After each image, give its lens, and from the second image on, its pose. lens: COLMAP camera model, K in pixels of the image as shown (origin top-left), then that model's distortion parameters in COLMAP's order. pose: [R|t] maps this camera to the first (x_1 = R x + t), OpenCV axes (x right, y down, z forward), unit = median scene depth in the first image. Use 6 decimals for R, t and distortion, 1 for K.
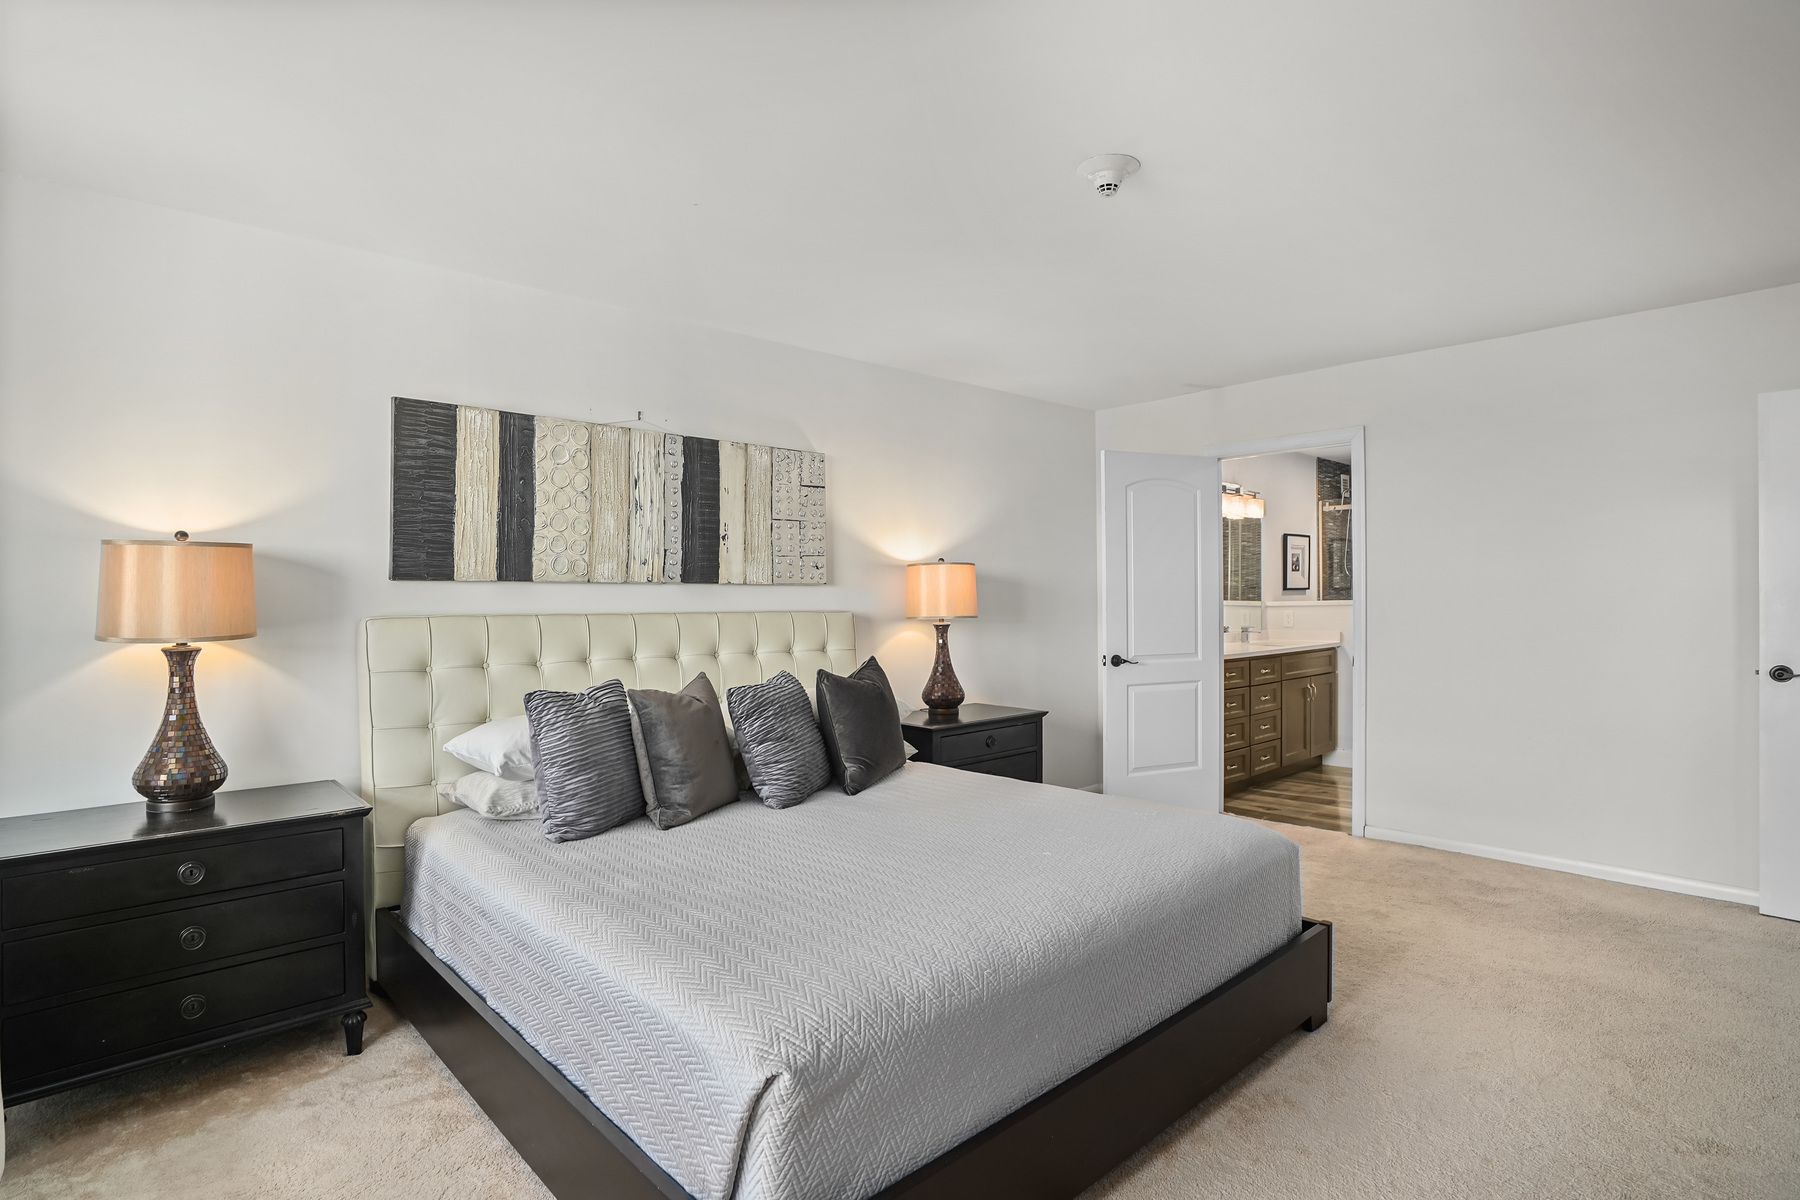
lens RADIAL K [[911.8, 0, 898.0], [0, 911.8, 585.9], [0, 0, 1]] dist [-0.025675, 0.012205]
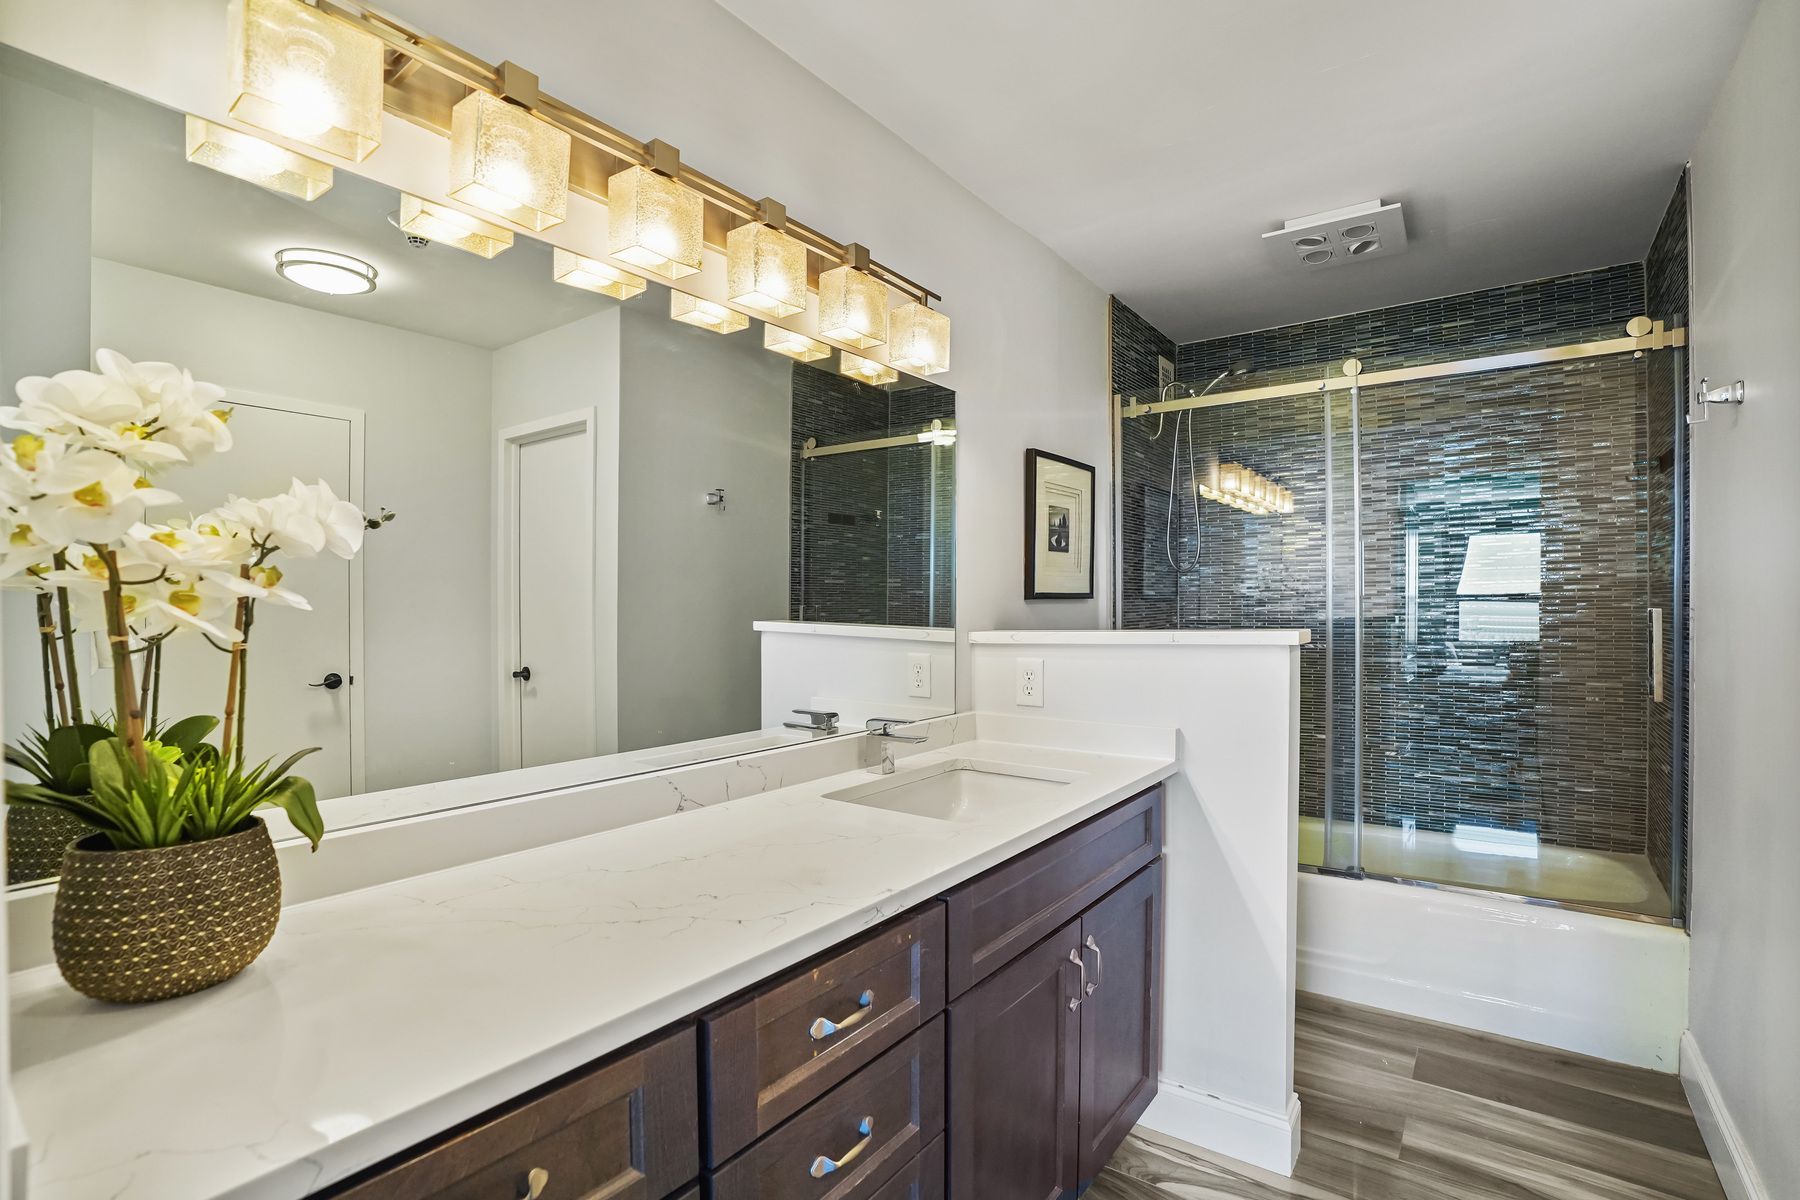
lens RADIAL K [[853.5, 0, 904.1], [0, 853.5, 600.4], [0, 0, 1]] dist [-0.034091, 0.011400]
pose [[0.981219, 0.006412, 0.192790, 0.304623], [-0.006731, 0.999977, 0.001000, 0.005515], [-0.192779, -0.002279, 0.981240, 0.657200]]
